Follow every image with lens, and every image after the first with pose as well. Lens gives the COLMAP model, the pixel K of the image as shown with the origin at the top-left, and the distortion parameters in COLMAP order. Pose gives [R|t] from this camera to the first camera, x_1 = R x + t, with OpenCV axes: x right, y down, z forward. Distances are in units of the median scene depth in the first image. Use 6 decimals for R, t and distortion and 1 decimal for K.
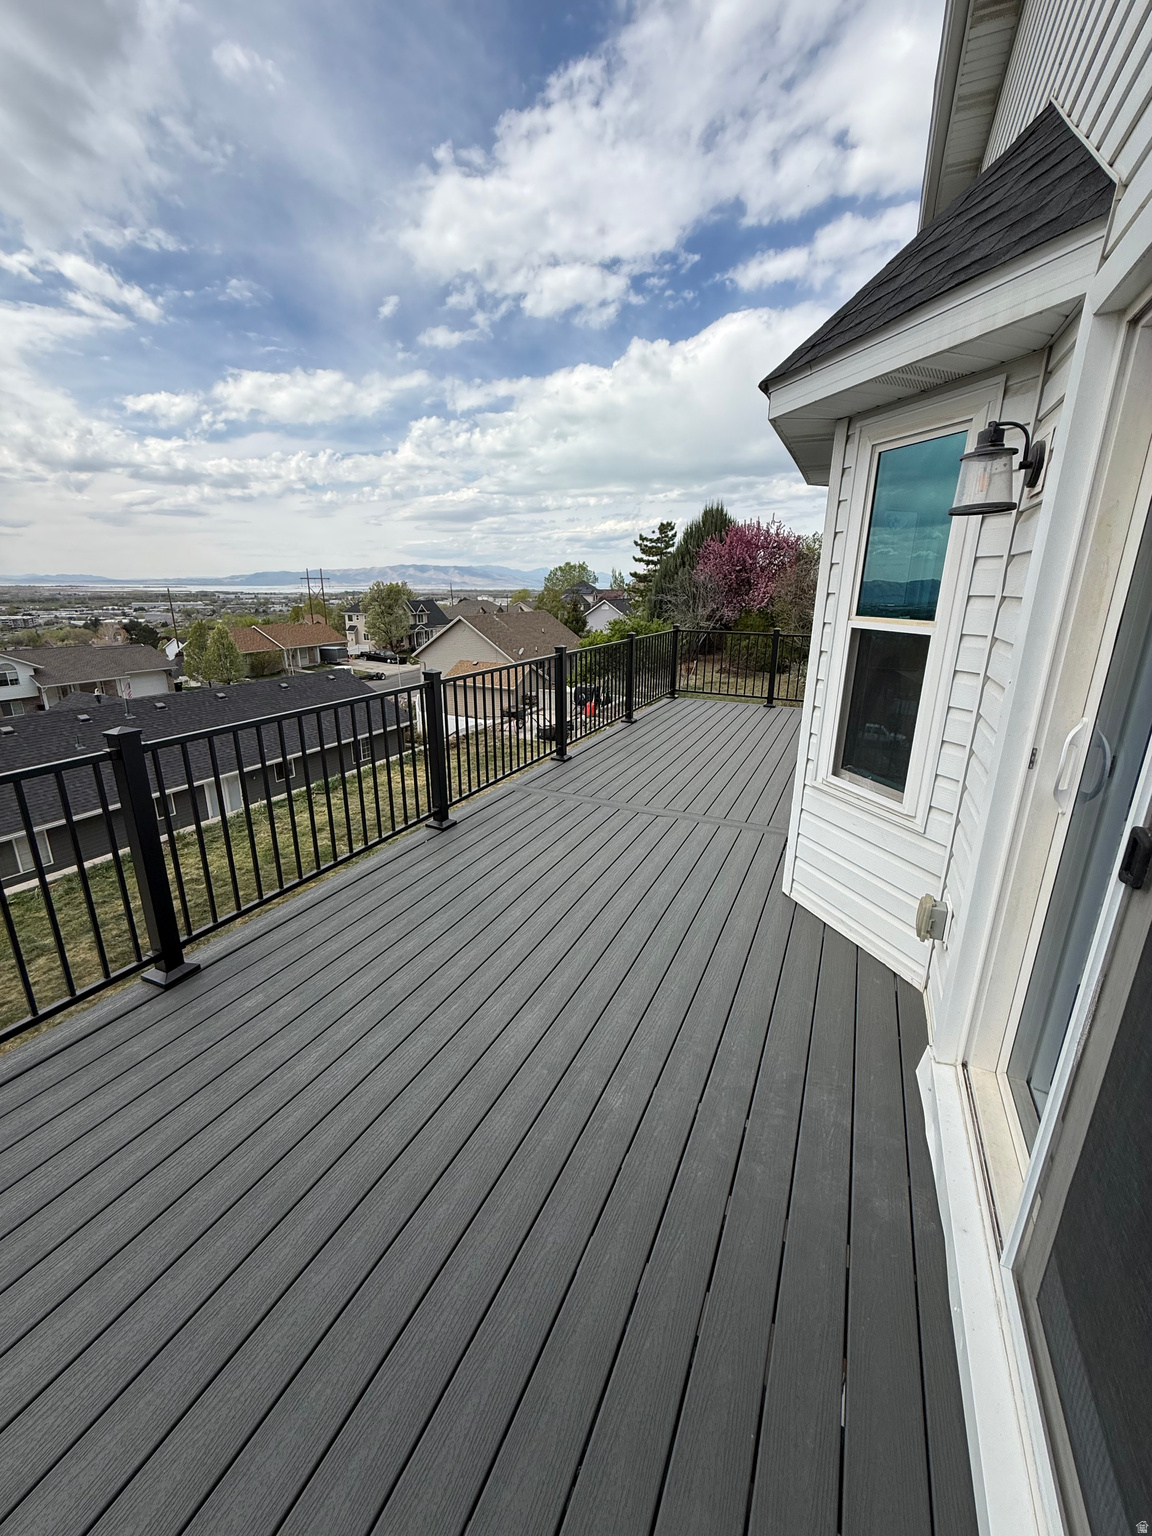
lens RADIAL K [[612.1, 0, 575.8], [0, 612.1, 762.2], [0, 0, 1]] dist [-0.000970, 0.000348]
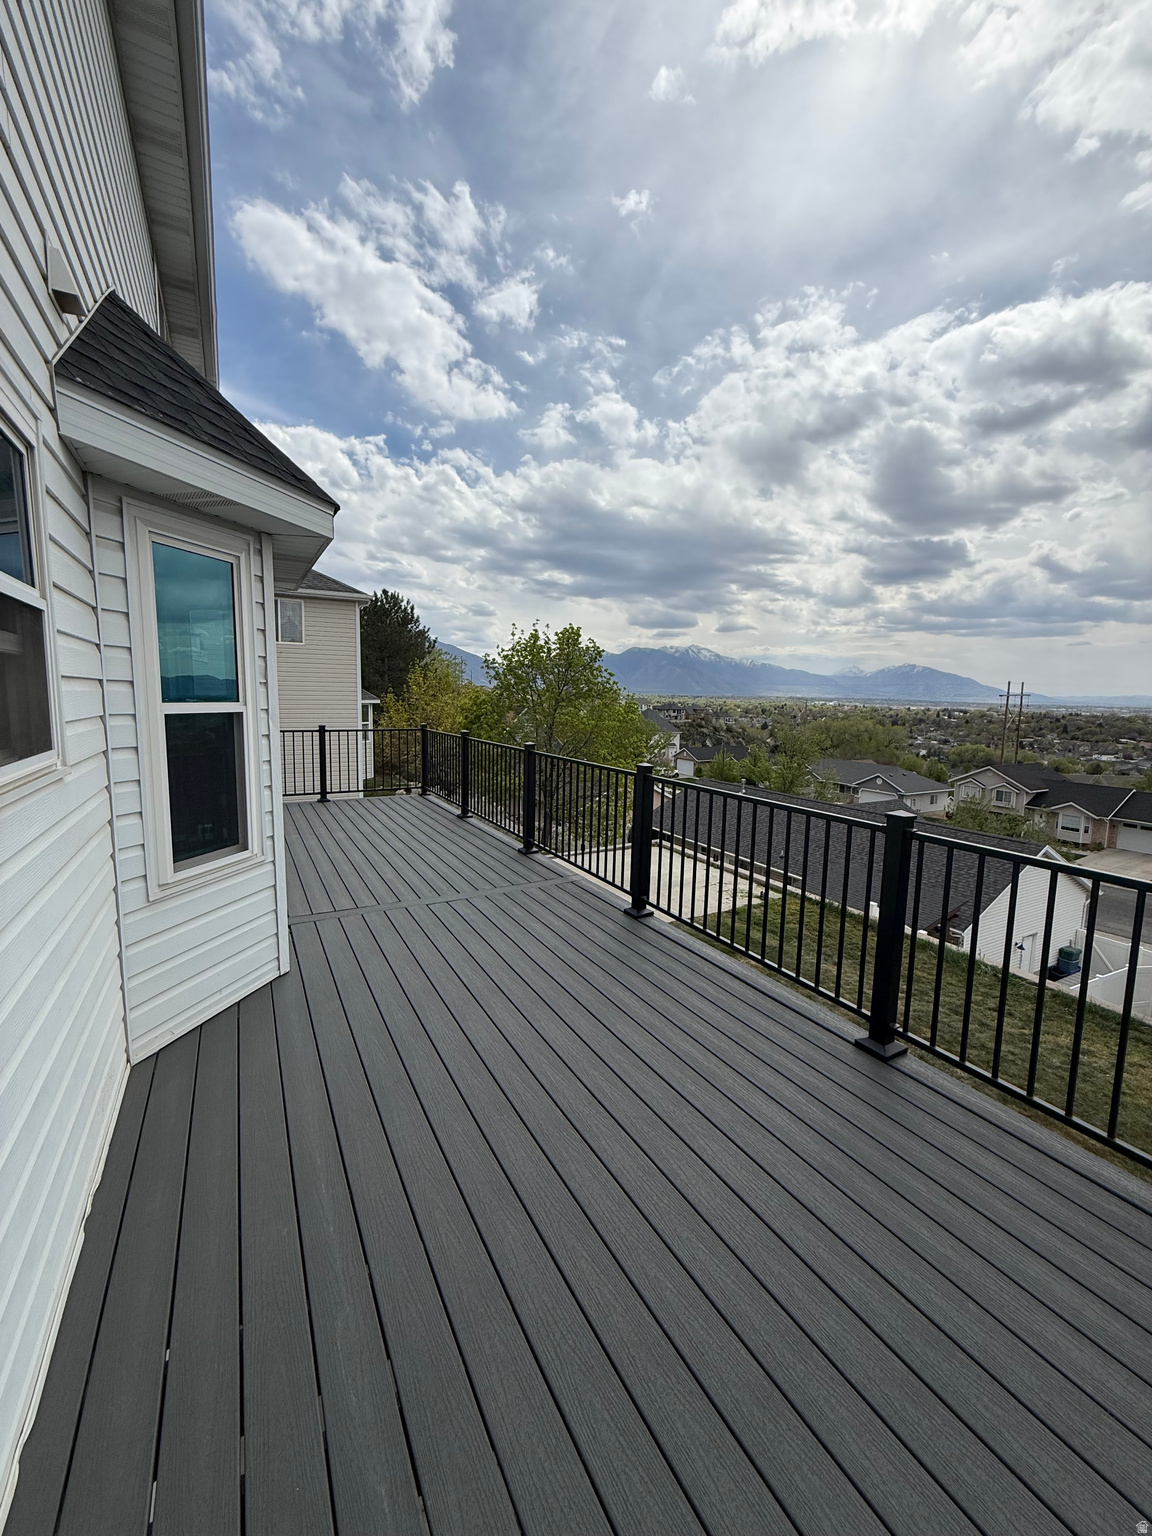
lens RADIAL K [[612.1, 0, 575.8], [0, 612.1, 762.2], [0, 0, 1]] dist [-0.000970, 0.000348]
pose [[-0.808503, -0.092842, 0.581123, -0.635469], [0.142861, 0.926974, 0.346856, -0.395640], [-0.570889, 0.363454, -0.736198, 1.379569]]
